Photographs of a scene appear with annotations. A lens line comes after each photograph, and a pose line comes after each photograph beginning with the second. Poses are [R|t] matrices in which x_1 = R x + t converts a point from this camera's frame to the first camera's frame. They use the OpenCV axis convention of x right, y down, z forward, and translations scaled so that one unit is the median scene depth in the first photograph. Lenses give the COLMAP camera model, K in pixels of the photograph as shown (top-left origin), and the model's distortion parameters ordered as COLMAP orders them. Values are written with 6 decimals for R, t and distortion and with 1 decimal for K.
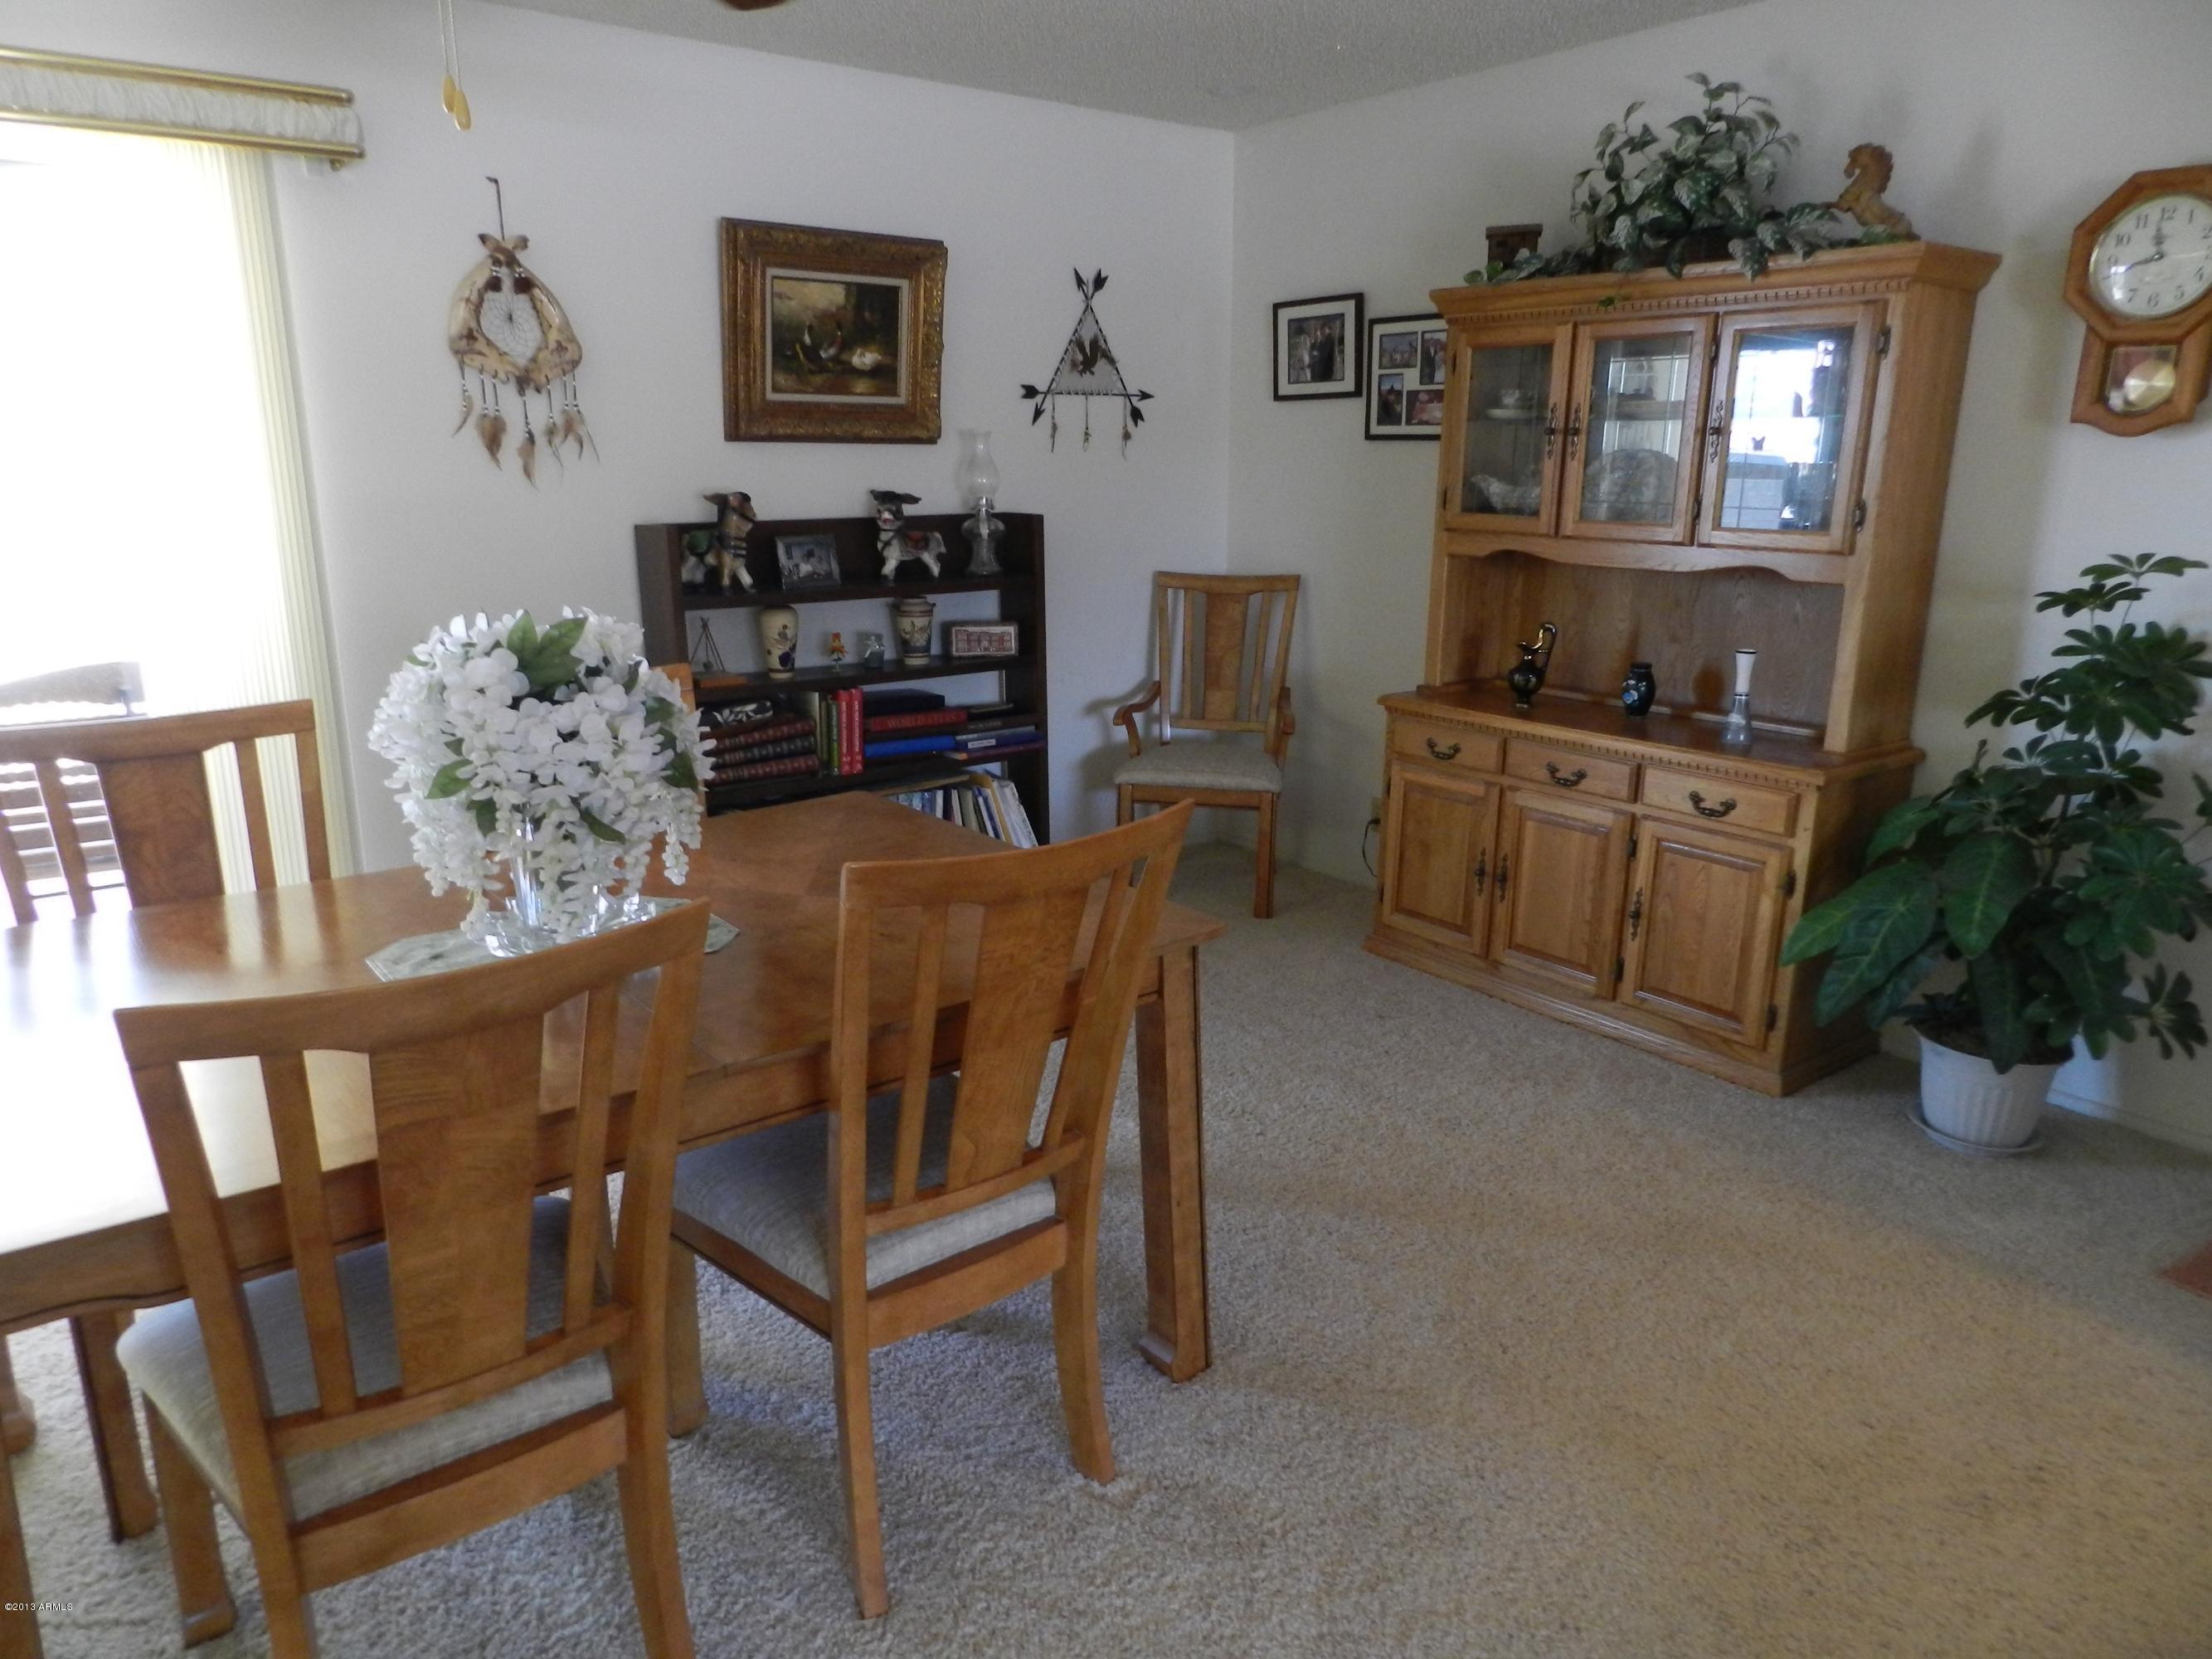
lens RADIAL K [[1499.2, 0, 1104.6], [0, 1499.2, 829.7], [0, 0, 1]] dist [0.021359, -0.011111]
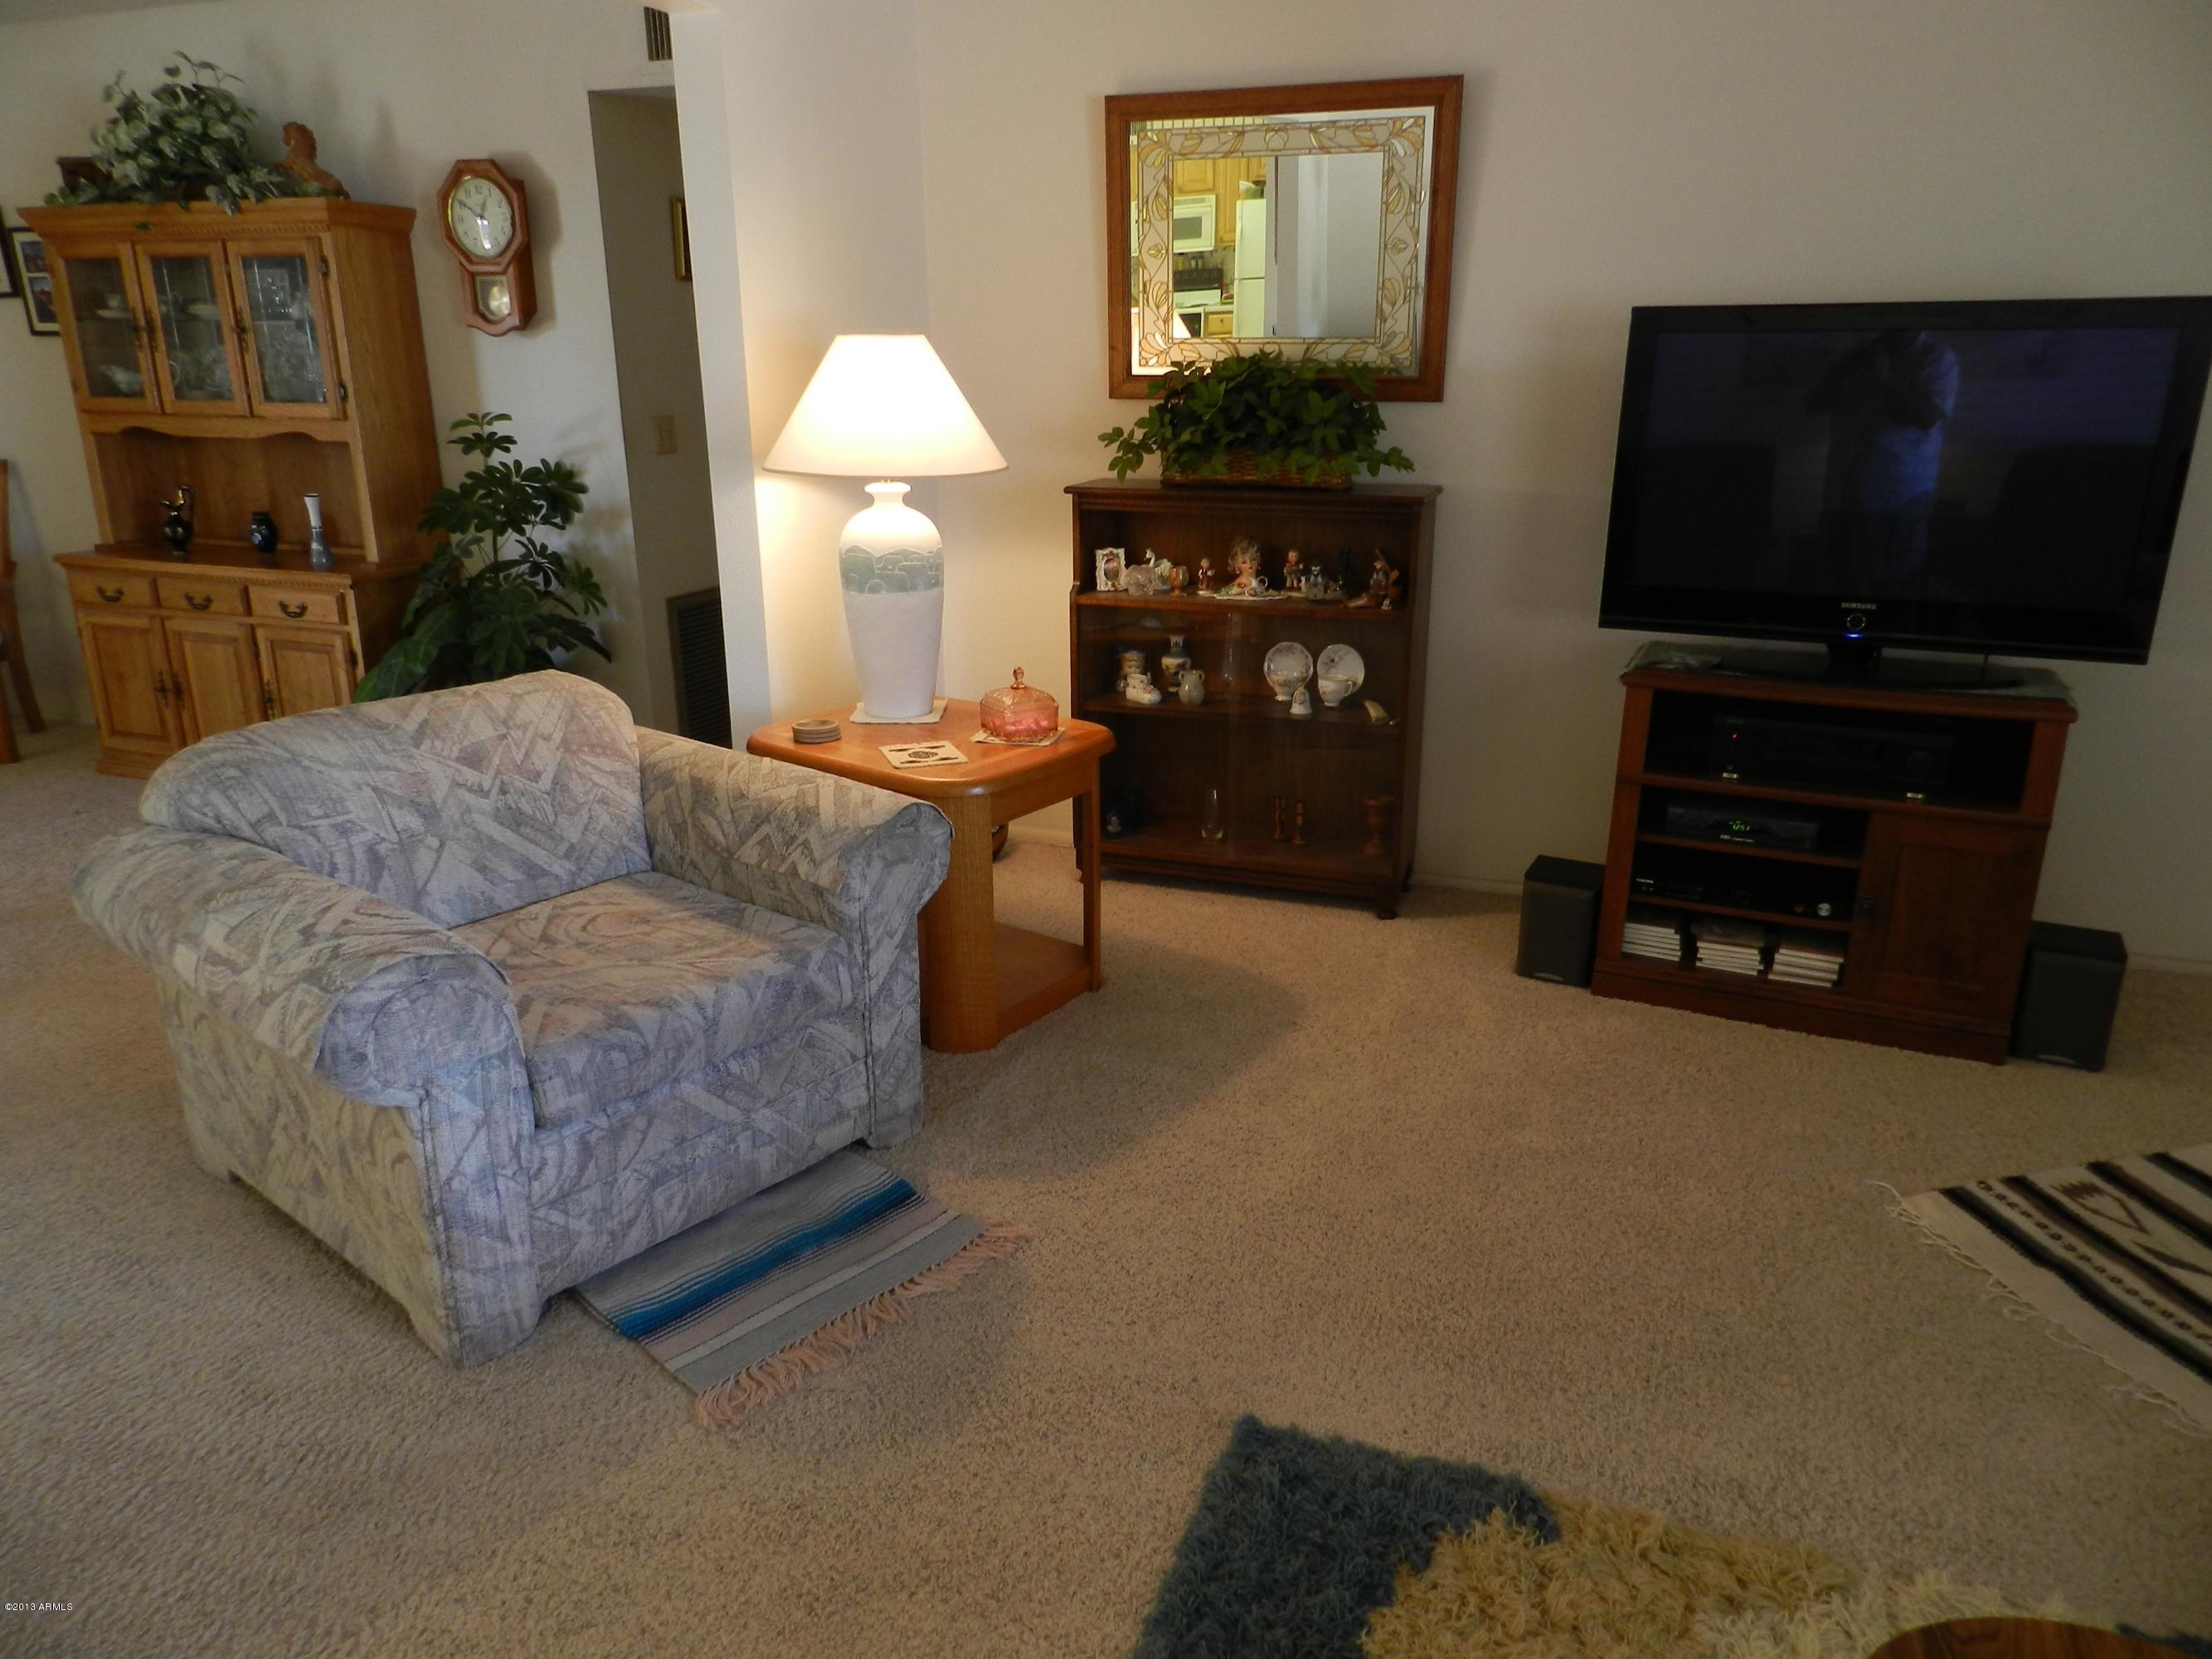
lens RADIAL K [[1499.2, 0, 1108.4], [0, 1499.2, 832.0], [0, 0, 1]] dist [0.021359, -0.011111]
pose [[0.846601, -0.165810, 0.505741, 0.279428], [0.134189, 0.986033, 0.098648, 0.135609], [-0.515034, -0.015651, 0.857027, -0.513917]]
